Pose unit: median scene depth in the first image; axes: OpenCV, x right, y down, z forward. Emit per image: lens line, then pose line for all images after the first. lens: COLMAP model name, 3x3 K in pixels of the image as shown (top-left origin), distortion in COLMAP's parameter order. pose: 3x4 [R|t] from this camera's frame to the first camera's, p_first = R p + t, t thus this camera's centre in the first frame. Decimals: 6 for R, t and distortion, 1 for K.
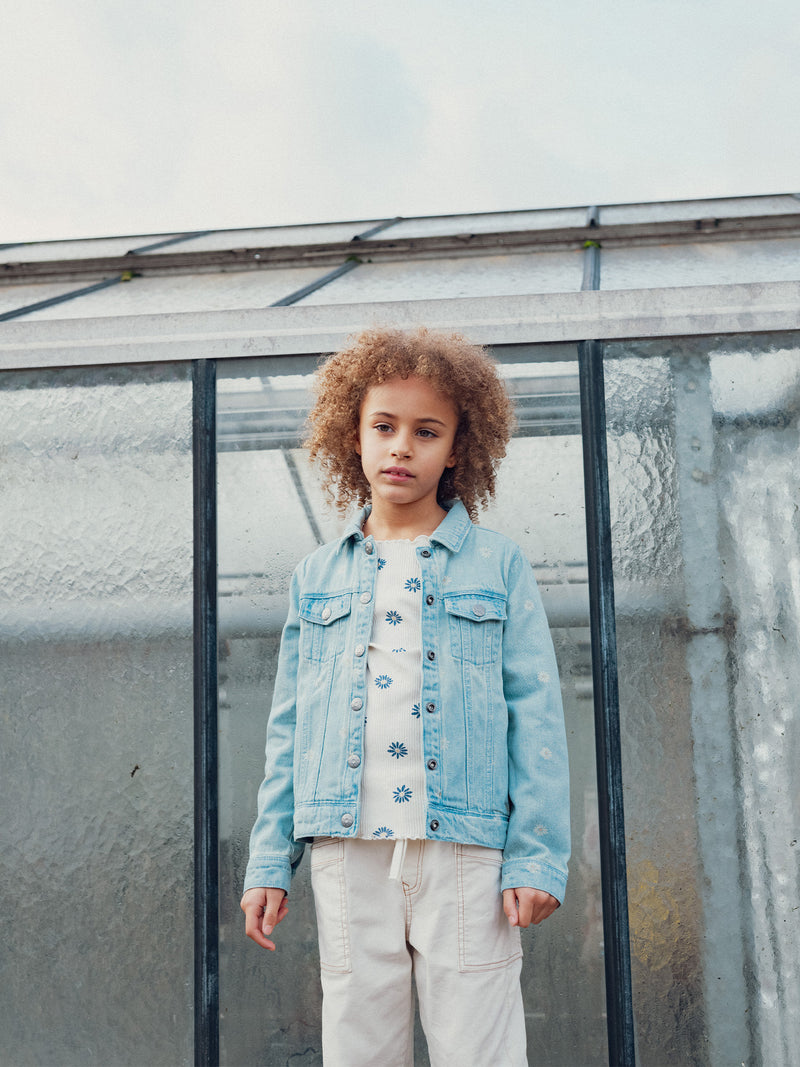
lens RADIAL K [[1127.2, 0, 399.3], [0, 1127.2, 579.5], [0, 0, 1]] dist [0.060571, -0.007518]
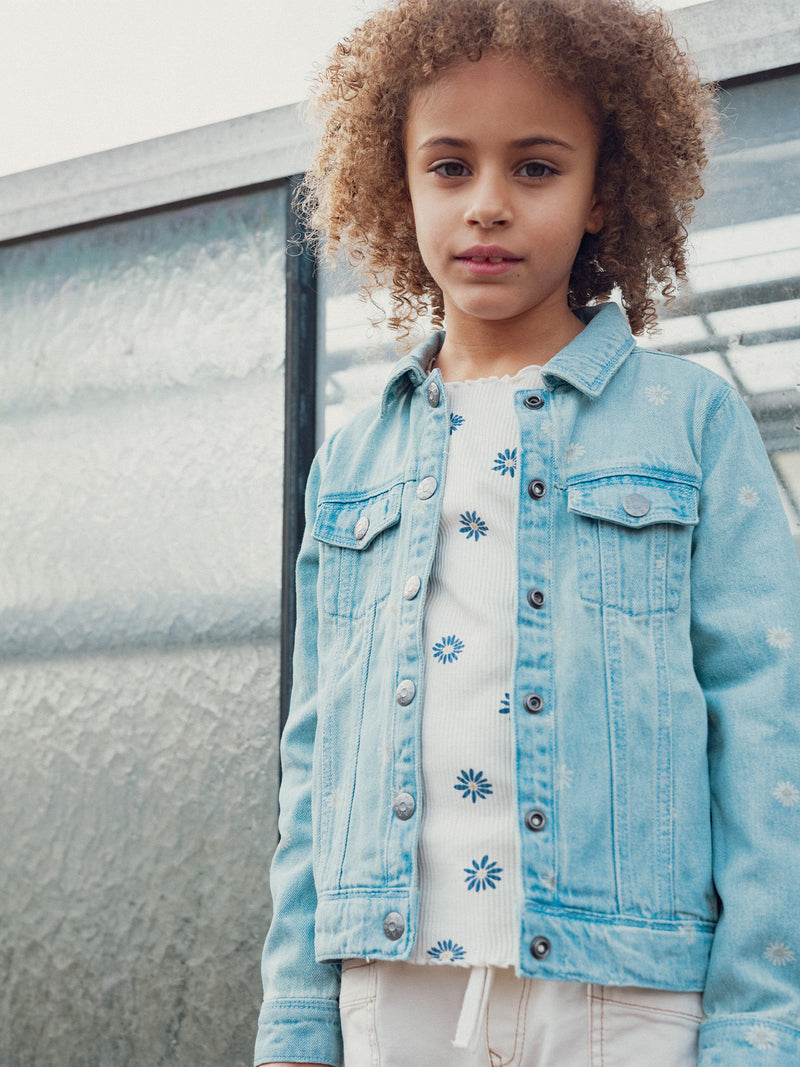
lens RADIAL K [[1506.6, 0, 400.0], [0, 1506.6, 533.5], [0, 0, 1]] dist [-0.081578, 0.103843]
pose [[0.967497, -0.039014, -0.249856, 0.131977], [0.029753, 0.998727, -0.040738, 0.062003], [0.251128, 0.031980, 0.967426, 0.329741]]
